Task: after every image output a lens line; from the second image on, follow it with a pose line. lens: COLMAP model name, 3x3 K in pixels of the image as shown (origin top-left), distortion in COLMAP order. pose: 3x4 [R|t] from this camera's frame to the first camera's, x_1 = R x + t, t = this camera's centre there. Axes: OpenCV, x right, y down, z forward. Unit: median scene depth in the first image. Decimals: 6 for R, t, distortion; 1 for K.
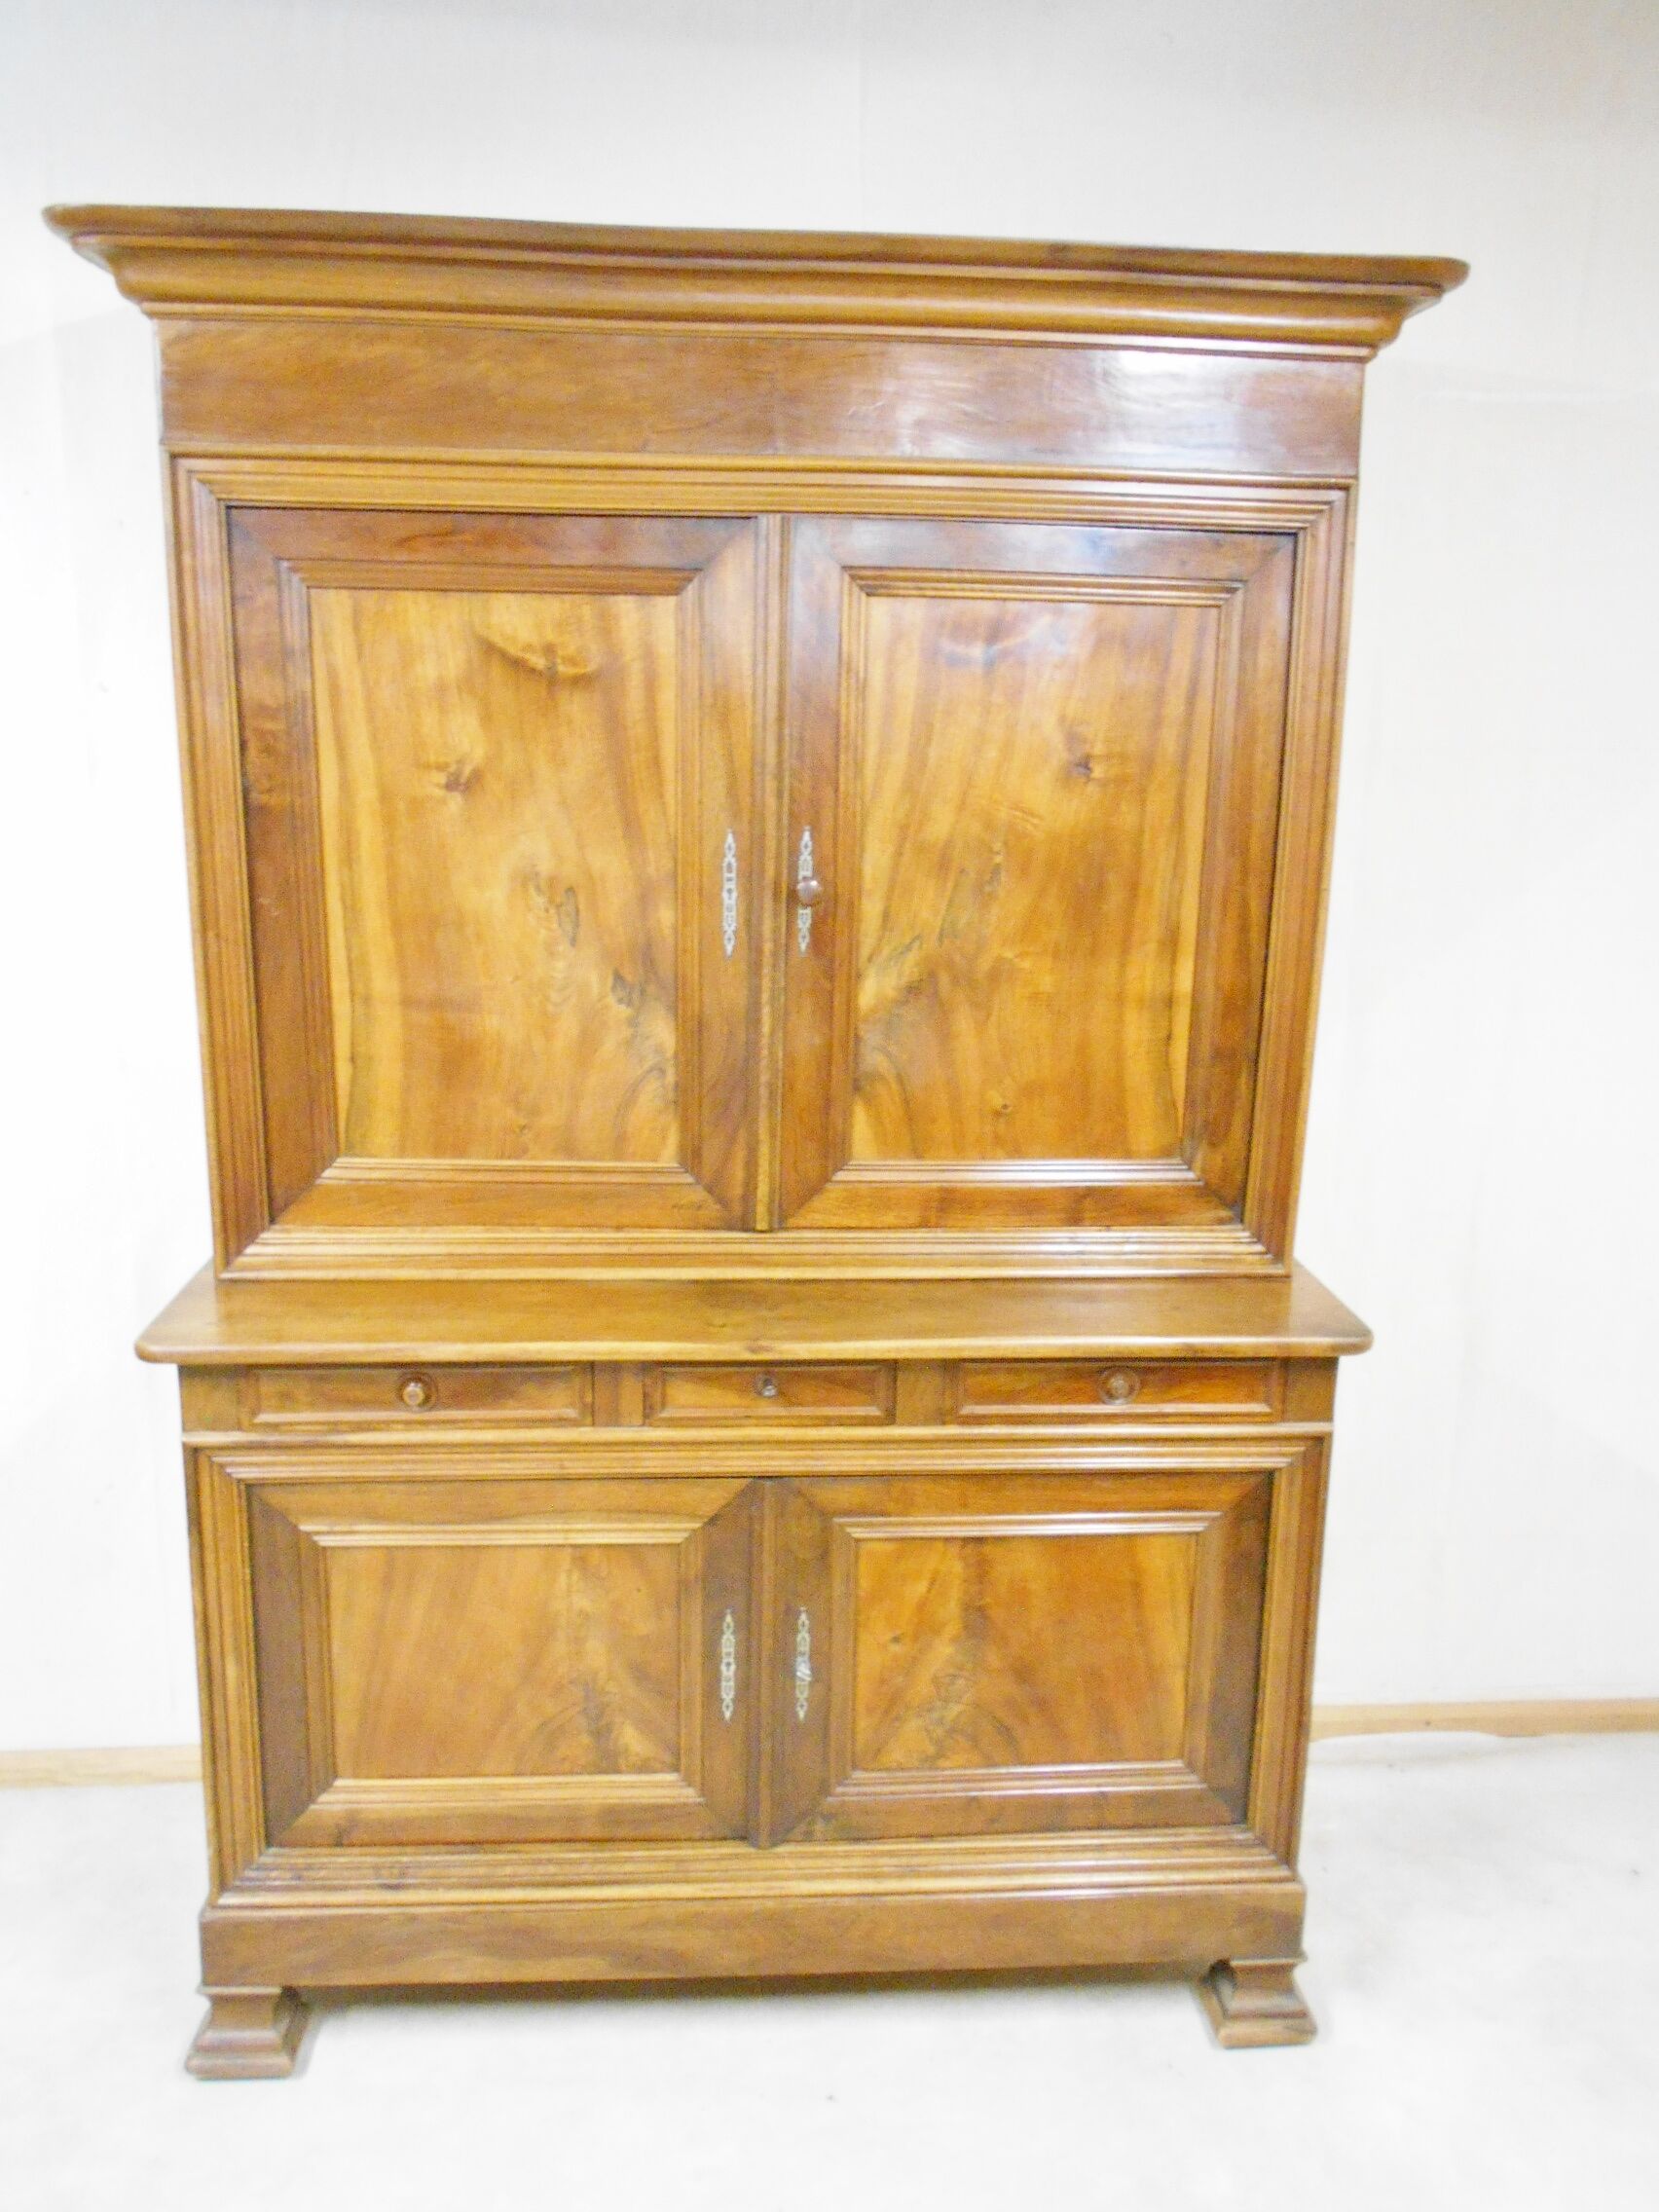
lens RADIAL K [[1874.5, 0, 783.0], [0, 1874.5, 1153.1], [0, 0, 1]] dist [-0.005800, 0.057479]
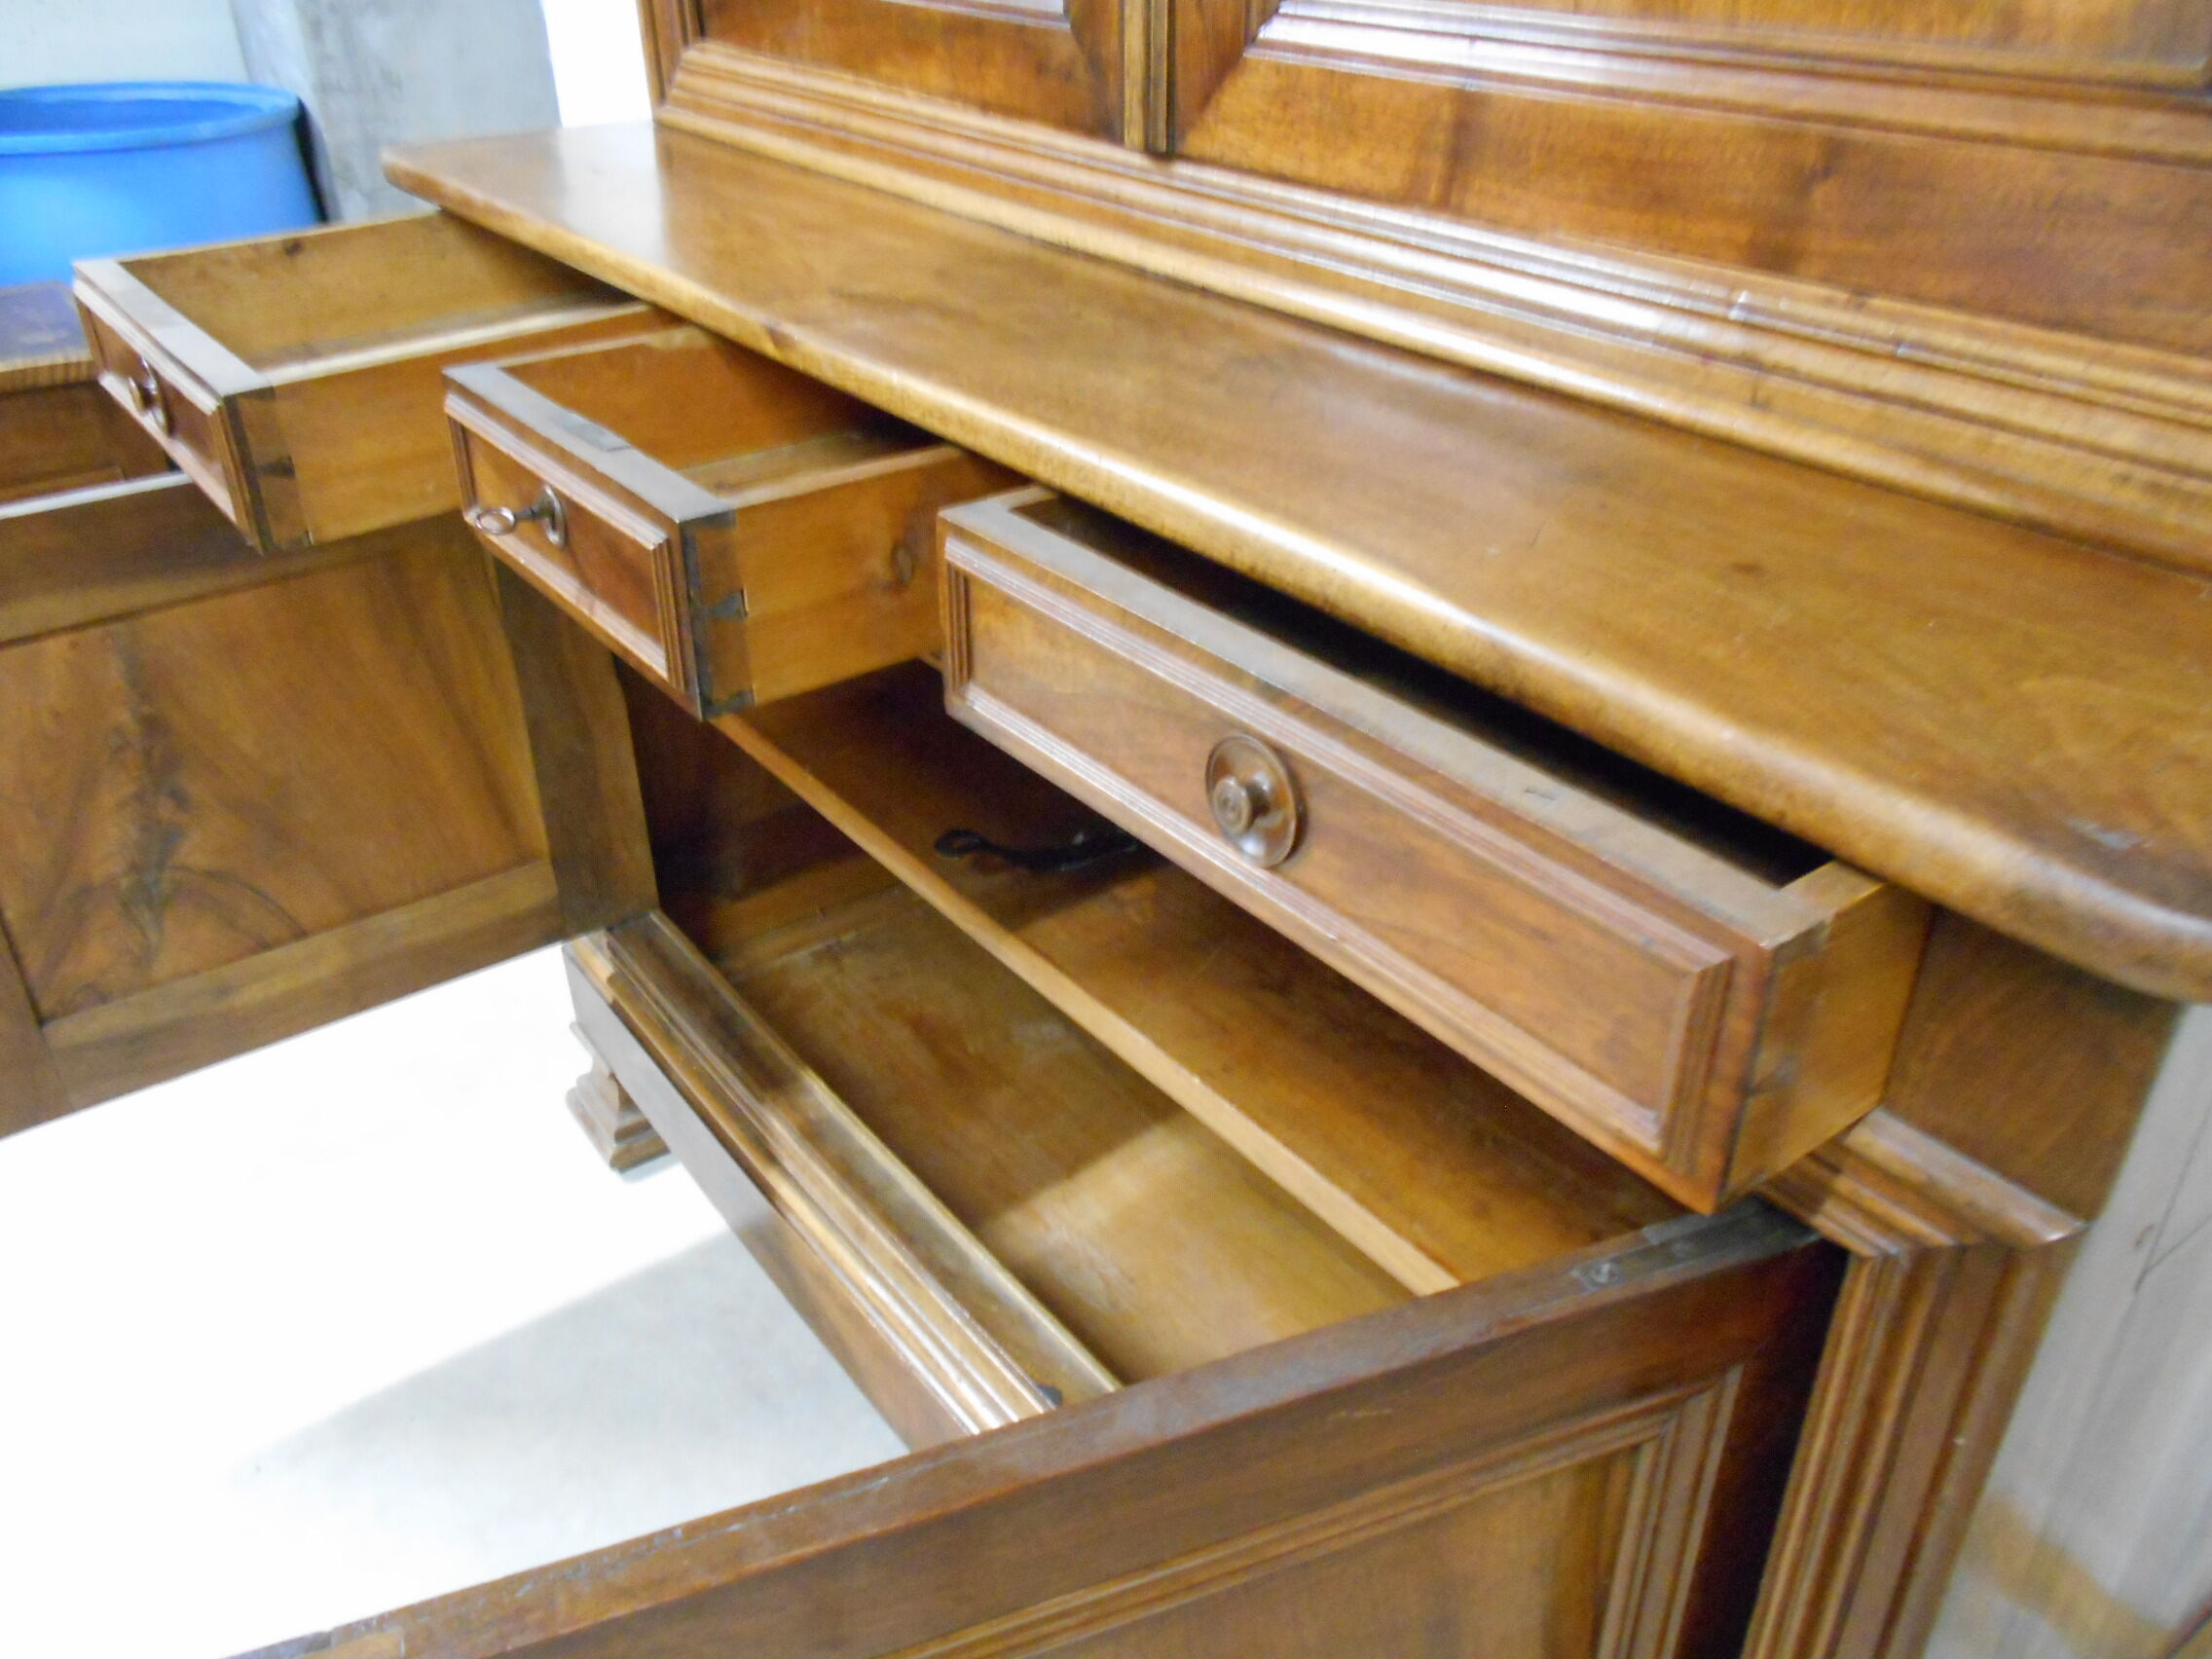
lens RADIAL K [[1748.3, 0, 1106.0], [0, 1748.3, 829.5], [0, 0, 1]] dist [0.048398, -0.001305]
pose [[0.564531, 0.404579, -0.719458, 0.355464], [-0.193201, 0.912190, 0.361363, 0.039423], [0.802483, -0.065001, 0.593124, 0.742805]]
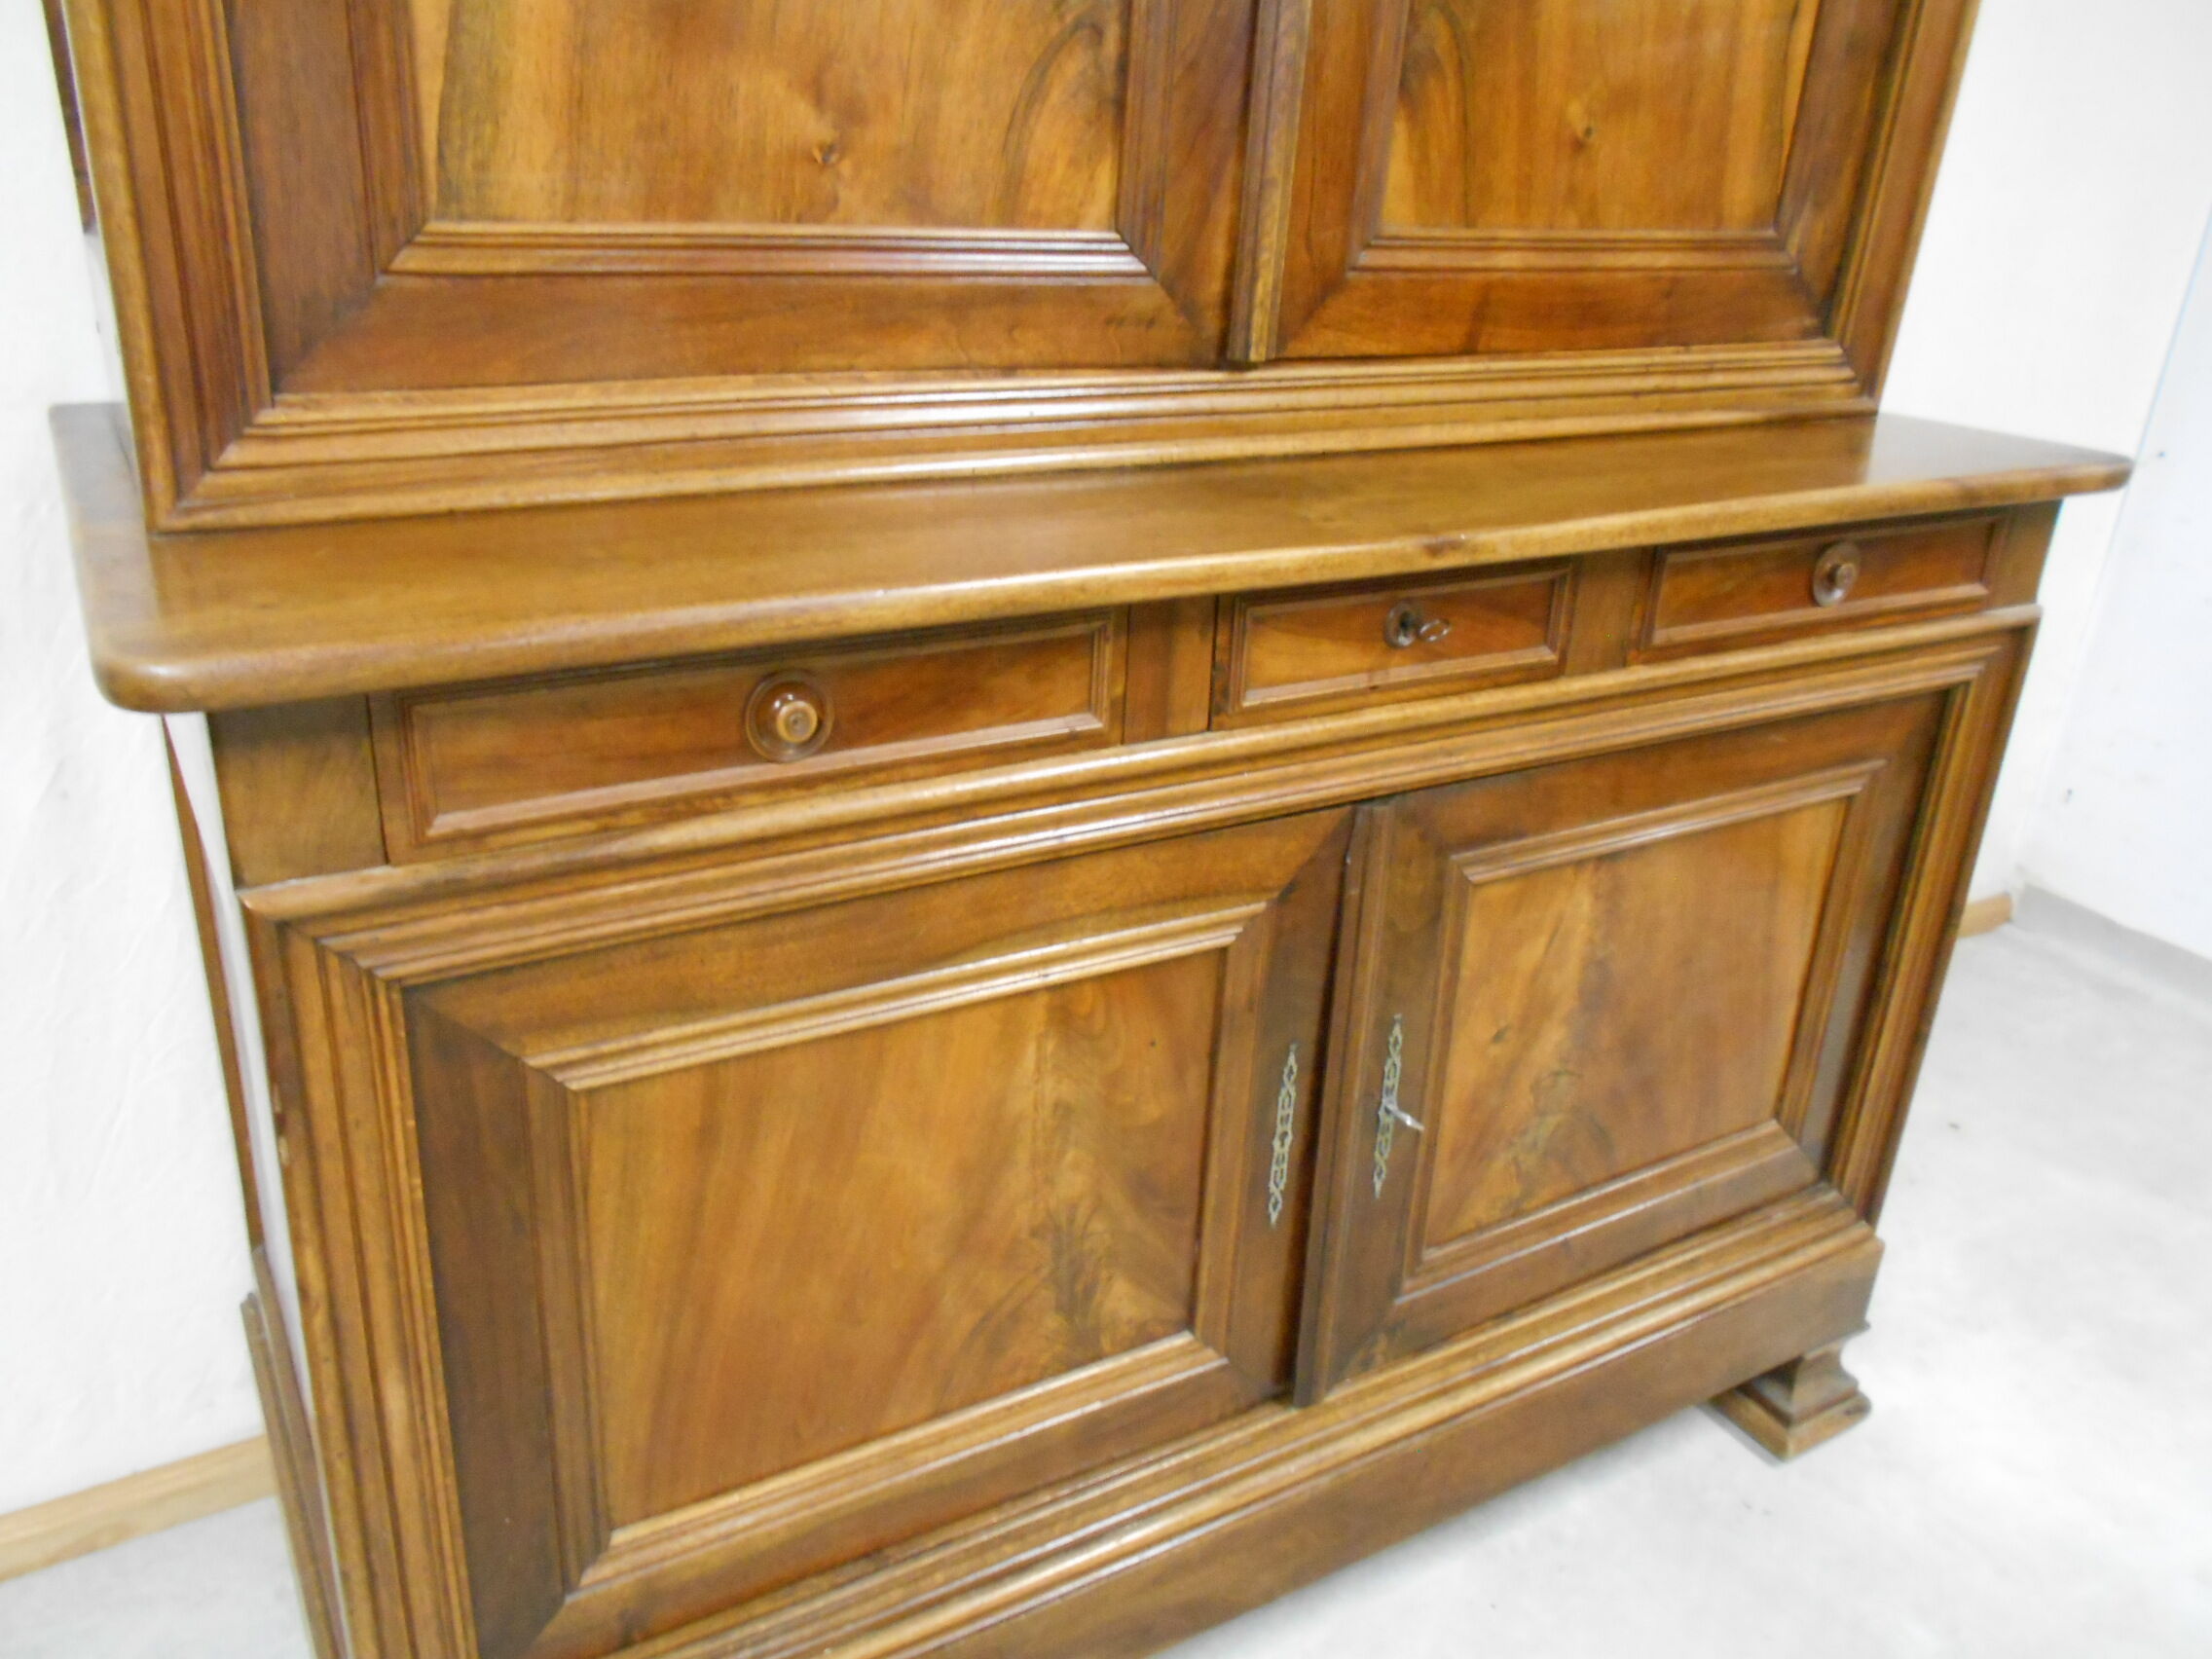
lens RADIAL K [[1718.4, 0, 1038.7], [0, 1718.4, 856.5], [0, 0, 1]] dist [-0.001000, -0.000059]
pose [[0.894010, -0.156749, 0.419732, -0.301785], [0.084957, 0.979117, 0.184695, 0.084704], [-0.439918, -0.129460, 0.888658, 0.572202]]
